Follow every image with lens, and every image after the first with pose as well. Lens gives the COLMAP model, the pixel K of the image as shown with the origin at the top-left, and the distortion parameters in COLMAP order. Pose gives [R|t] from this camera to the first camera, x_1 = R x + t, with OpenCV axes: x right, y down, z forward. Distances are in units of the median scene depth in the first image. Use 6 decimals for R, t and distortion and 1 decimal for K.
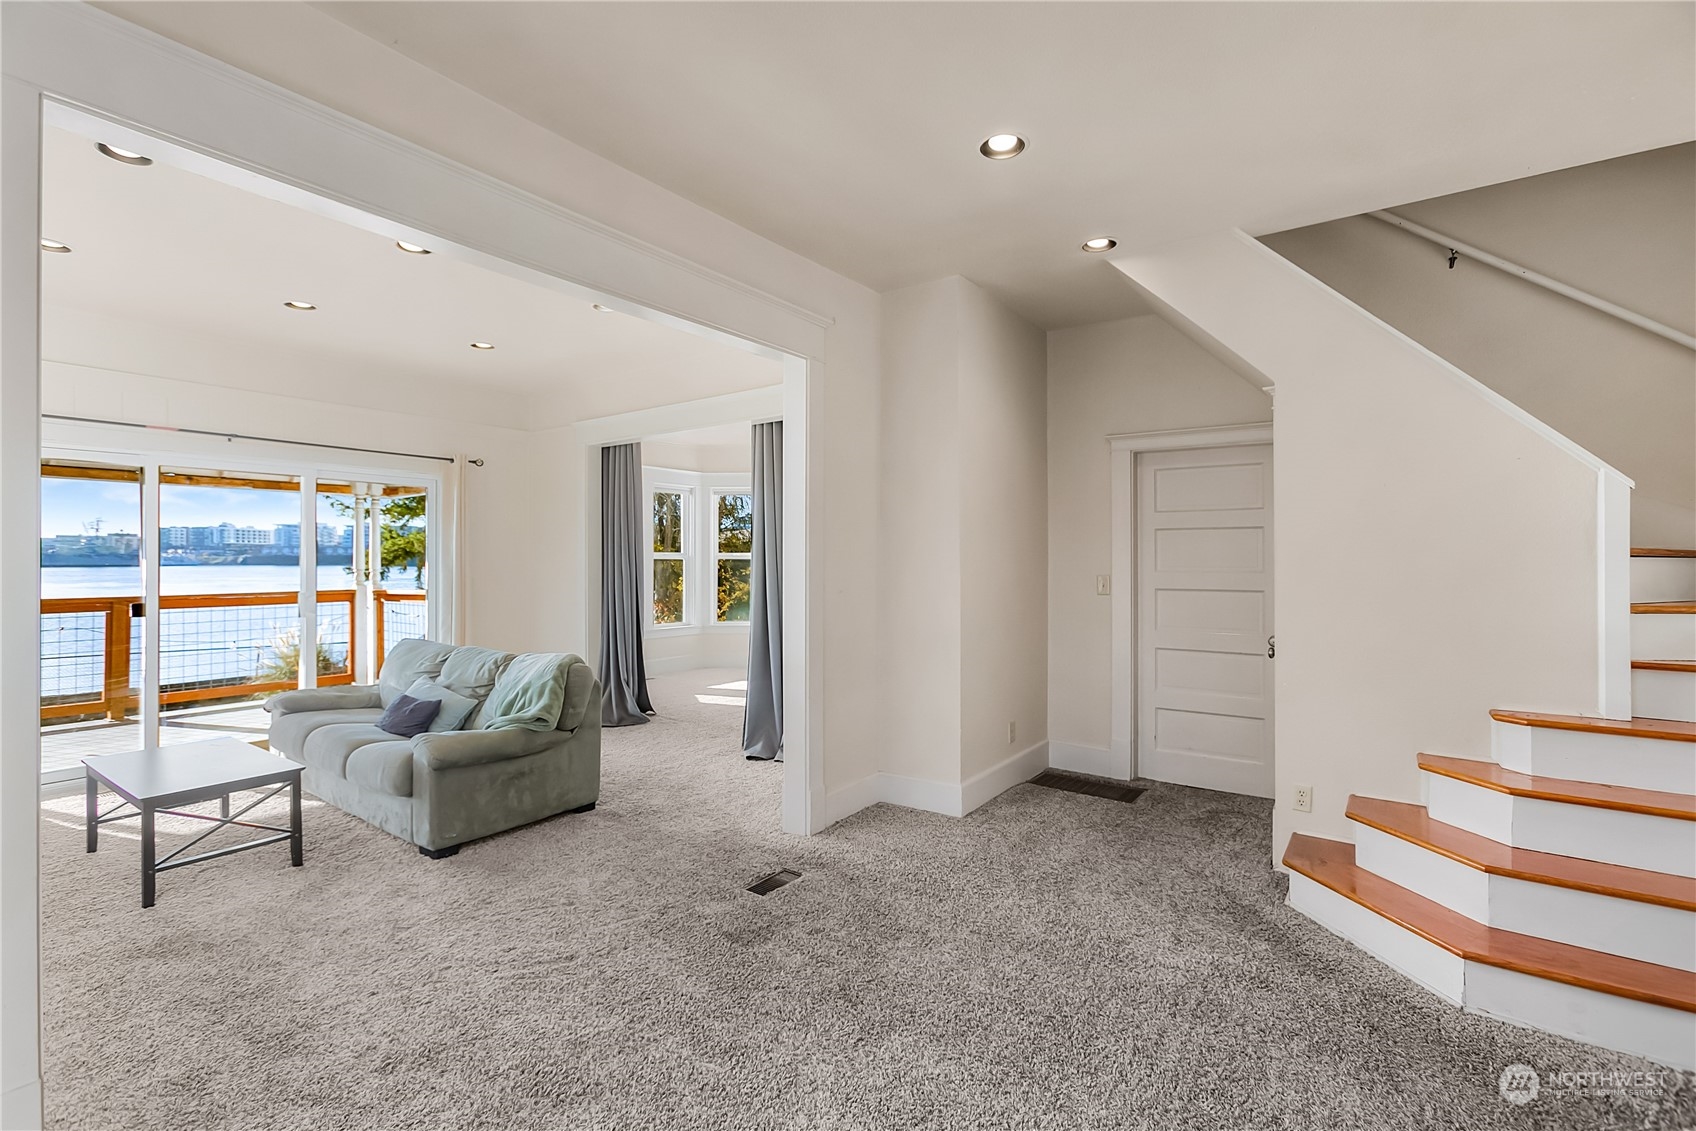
lens RADIAL K [[759.1, 0, 854.0], [0, 759.1, 560.9], [0, 0, 1]] dist [0.002253, 0.000876]
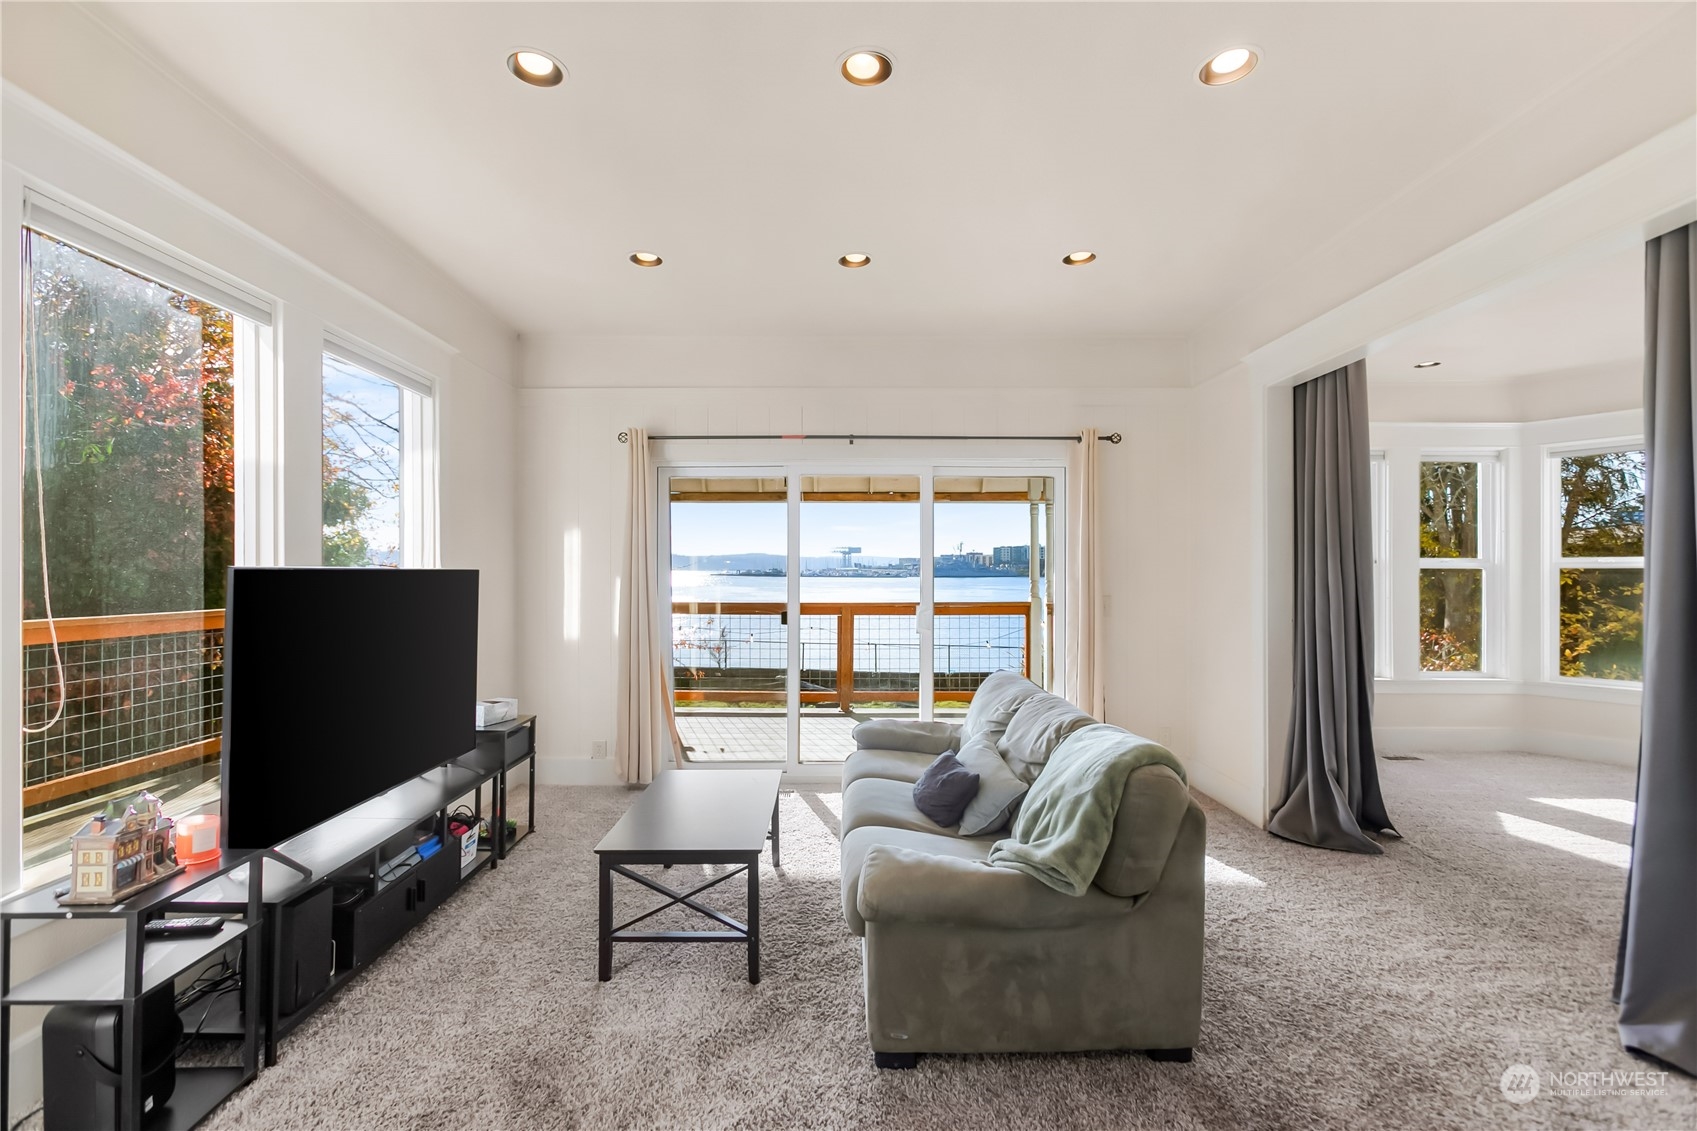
lens RADIAL K [[754.1, 0, 845.4], [0, 754.1, 571.2], [0, 0, 1]] dist [-0.014015, 0.008835]
pose [[0.579756, -0.001214, -0.814789, -0.046755], [-0.001245, 0.999996, -0.002376, 0.002928], [0.814789, 0.002391, 0.579753, 0.355484]]
